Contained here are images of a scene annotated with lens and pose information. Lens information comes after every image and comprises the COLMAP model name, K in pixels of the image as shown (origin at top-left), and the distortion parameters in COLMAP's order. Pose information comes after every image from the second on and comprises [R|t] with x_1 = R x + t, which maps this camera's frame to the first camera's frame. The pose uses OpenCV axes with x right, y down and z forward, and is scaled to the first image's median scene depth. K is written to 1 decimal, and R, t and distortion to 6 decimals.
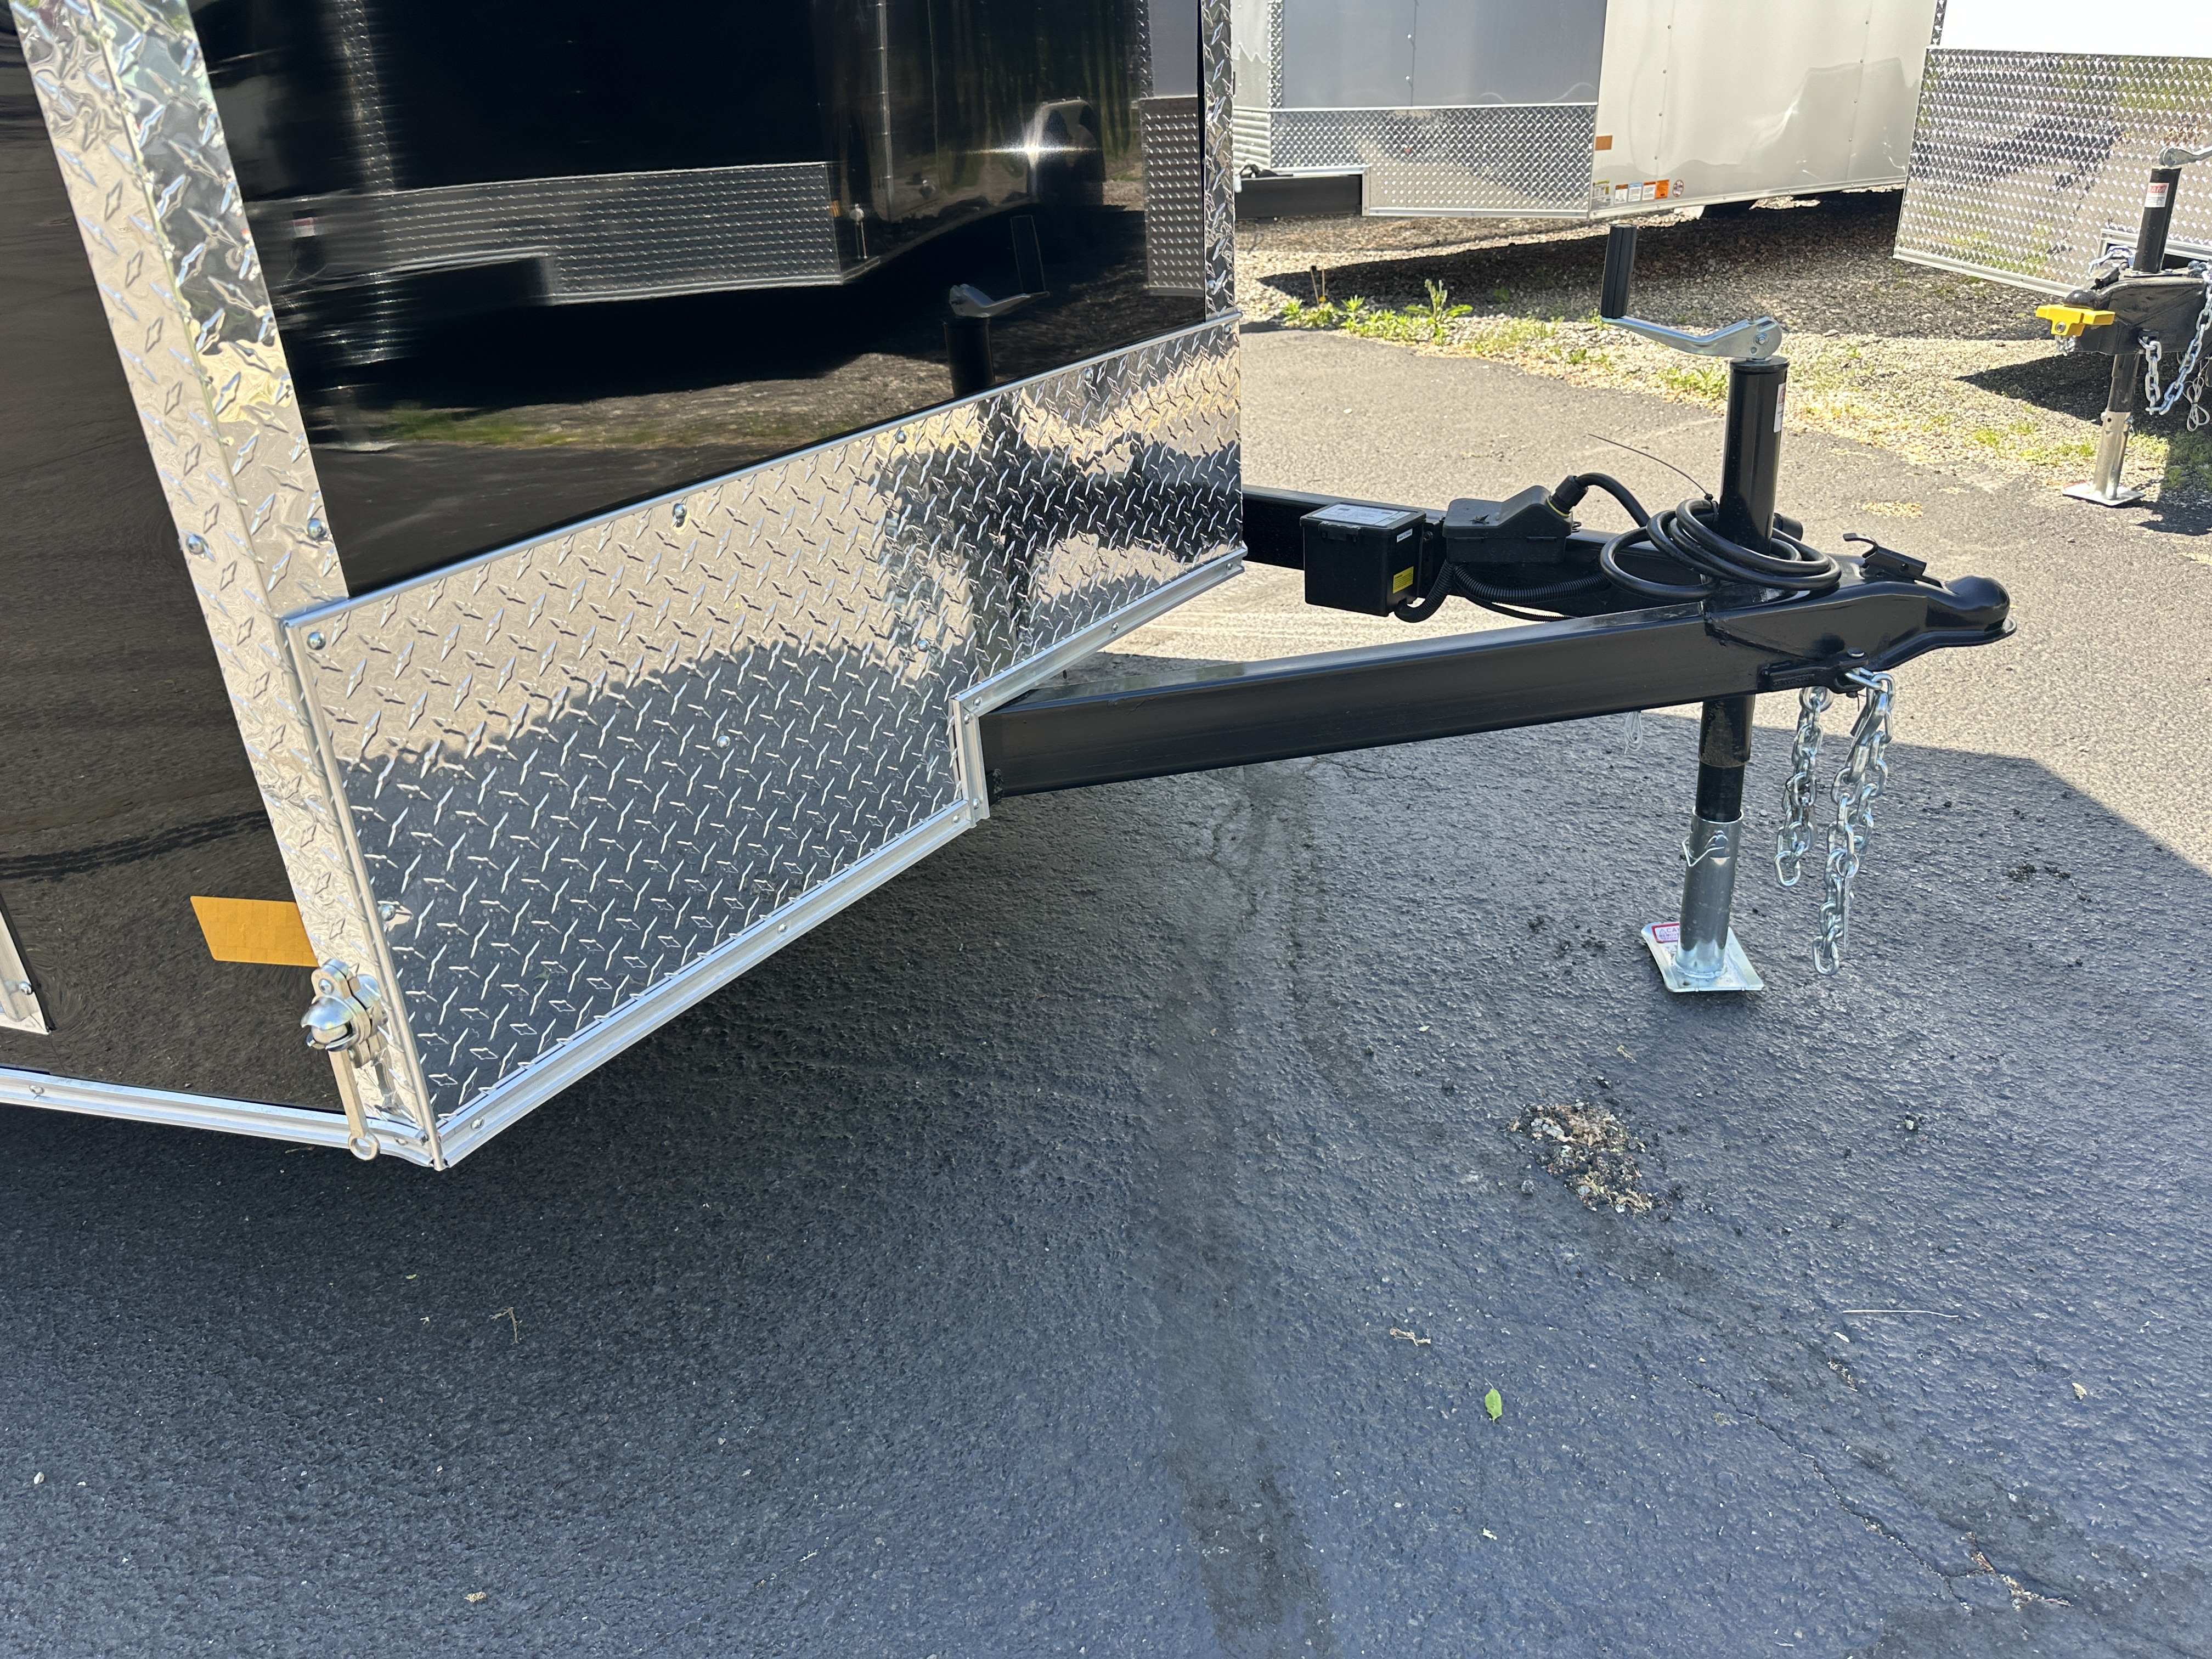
lens RADIAL K [[1569.2, 0, 1104.2], [0, 1569.2, 824.0], [0, 0, 1]] dist [0.013134, -0.020548]
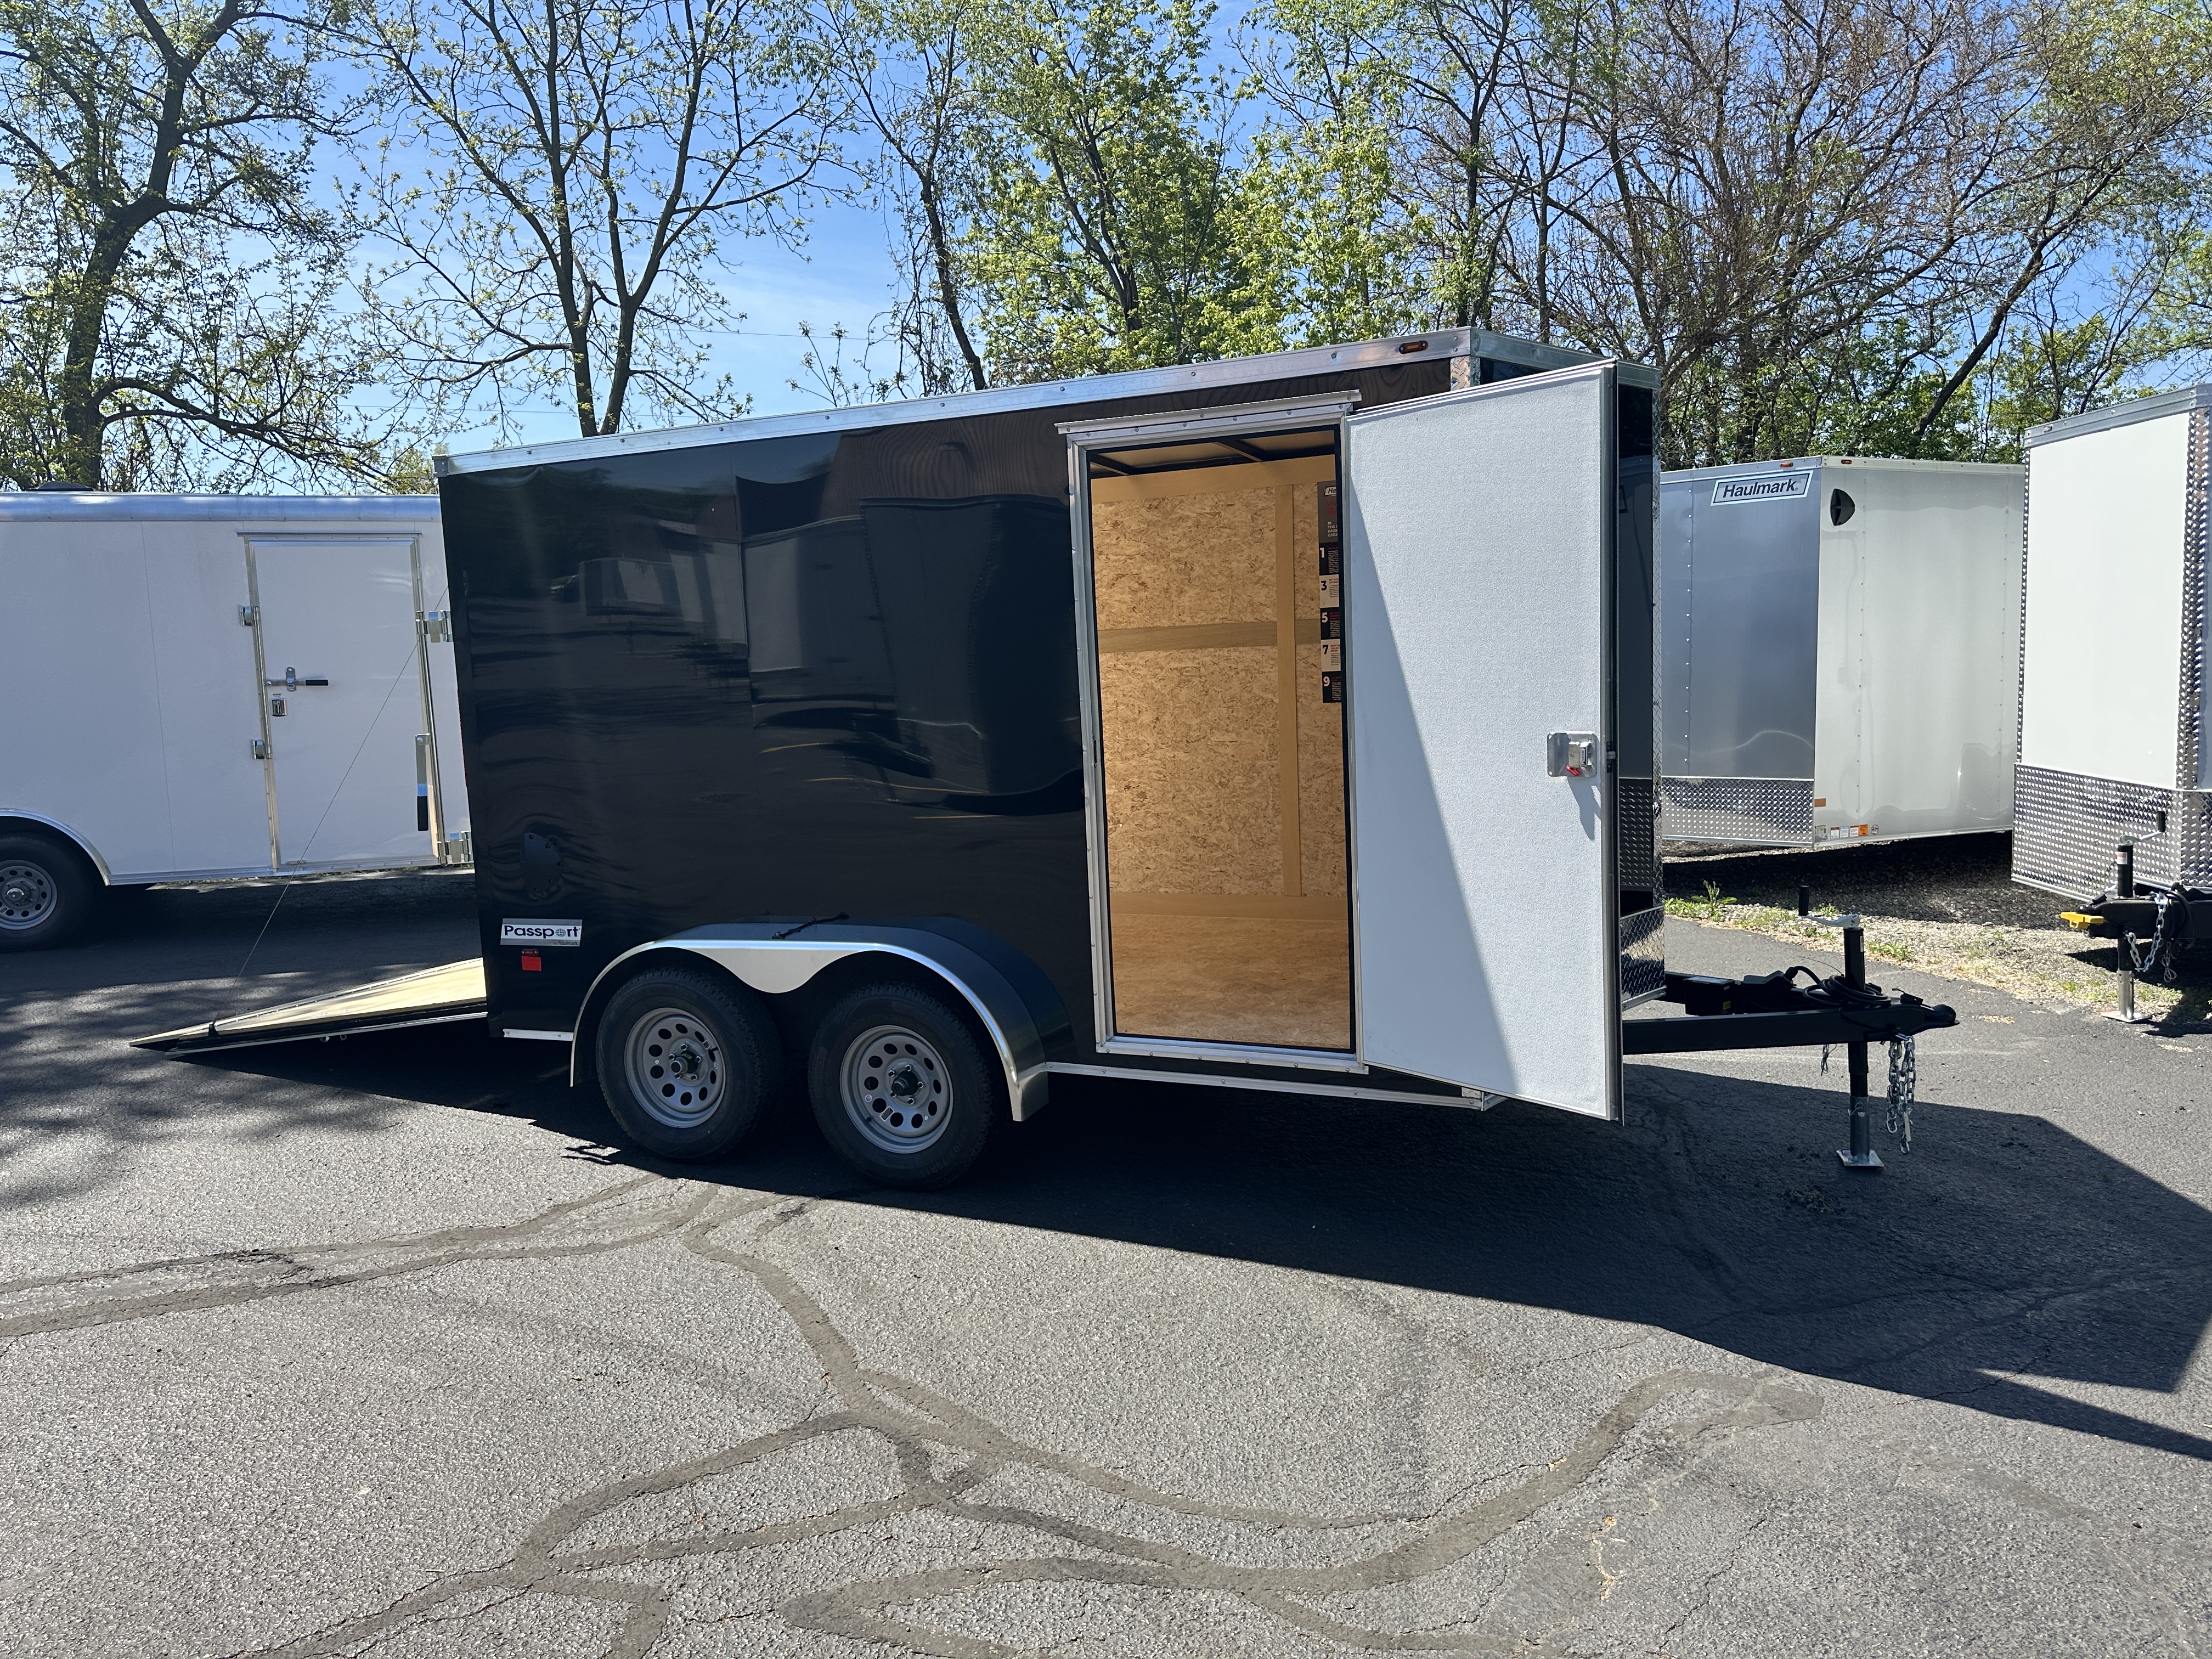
lens RADIAL K [[1569.2, 0, 1104.2], [0, 1569.2, 824.0], [0, 0, 1]] dist [0.013134, -0.020548]
pose [[0.987224, 0.028656, -0.156741, -0.214779], [-0.080552, 0.938490, -0.335779, 0.262016], [0.137478, 0.344115, 0.928808, -0.836299]]
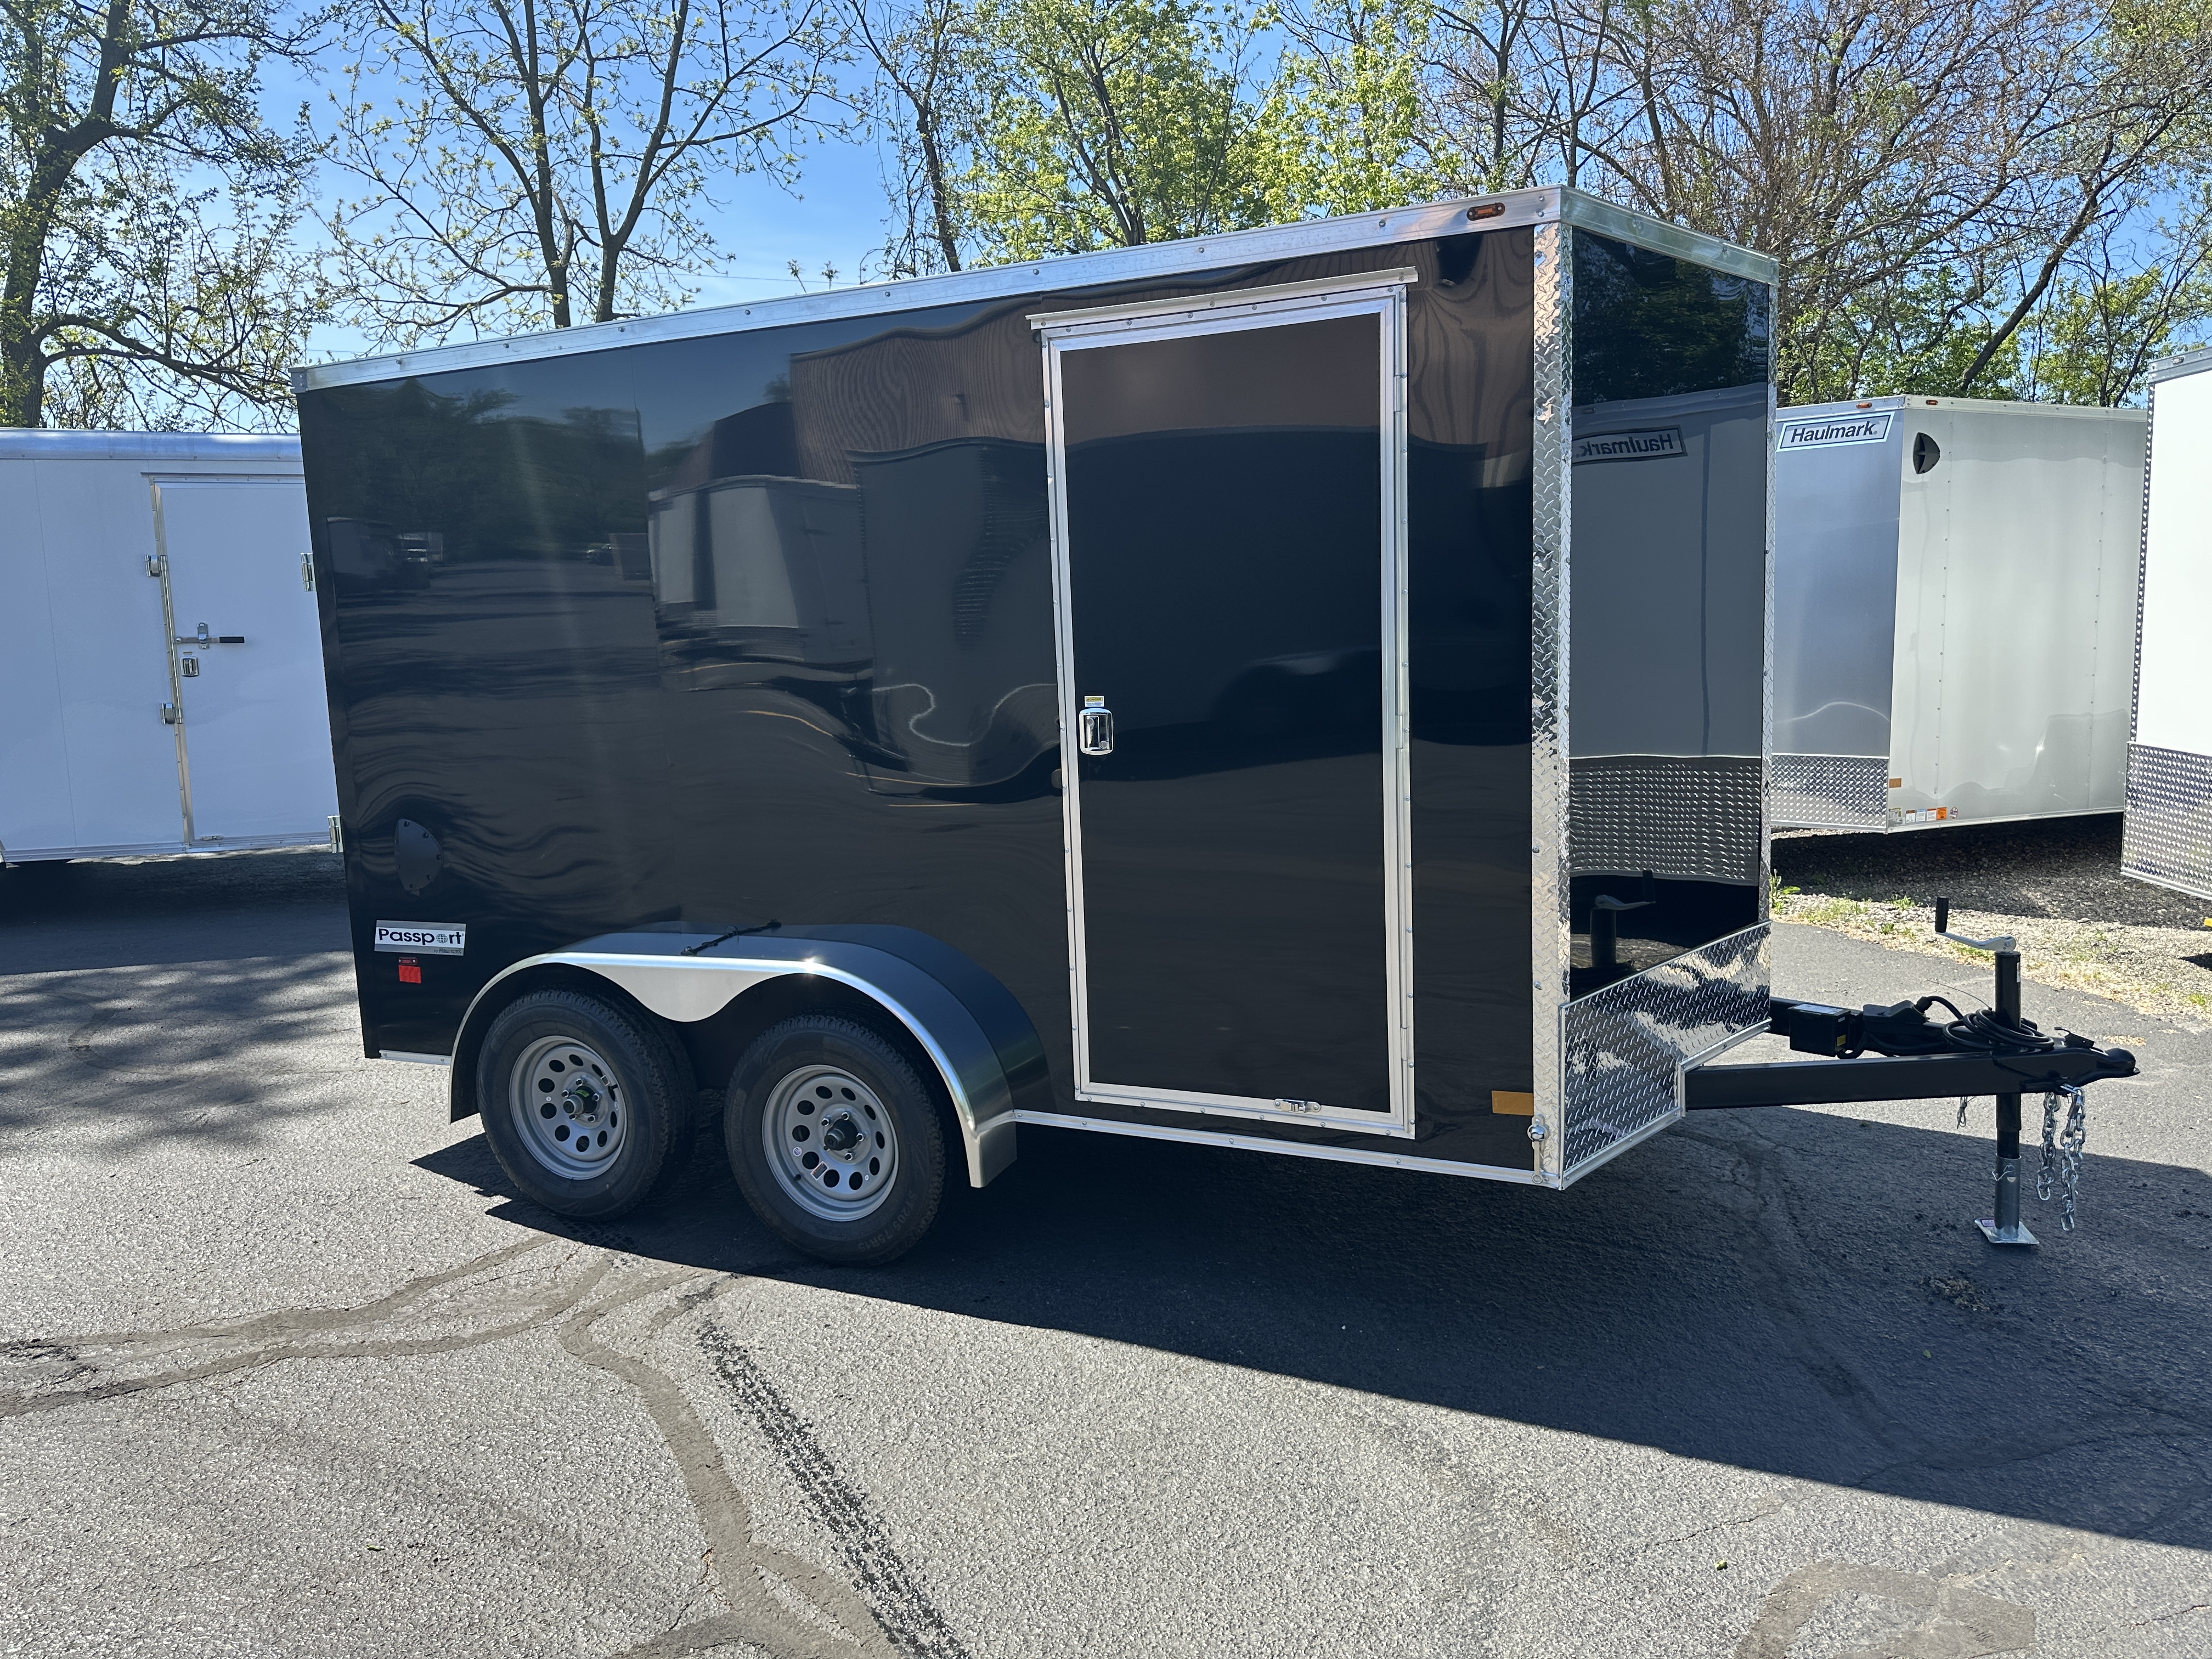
lens RADIAL K [[1575.6, 0, 1103.3], [0, 1575.6, 816.5], [0, 0, 1]] dist [0.004327, -0.010166]
pose [[0.986209, 0.038060, -0.161068, -0.235890], [-0.088288, 0.944143, -0.317488, 0.165112], [0.139988, 0.327330, 0.934483, -0.630346]]
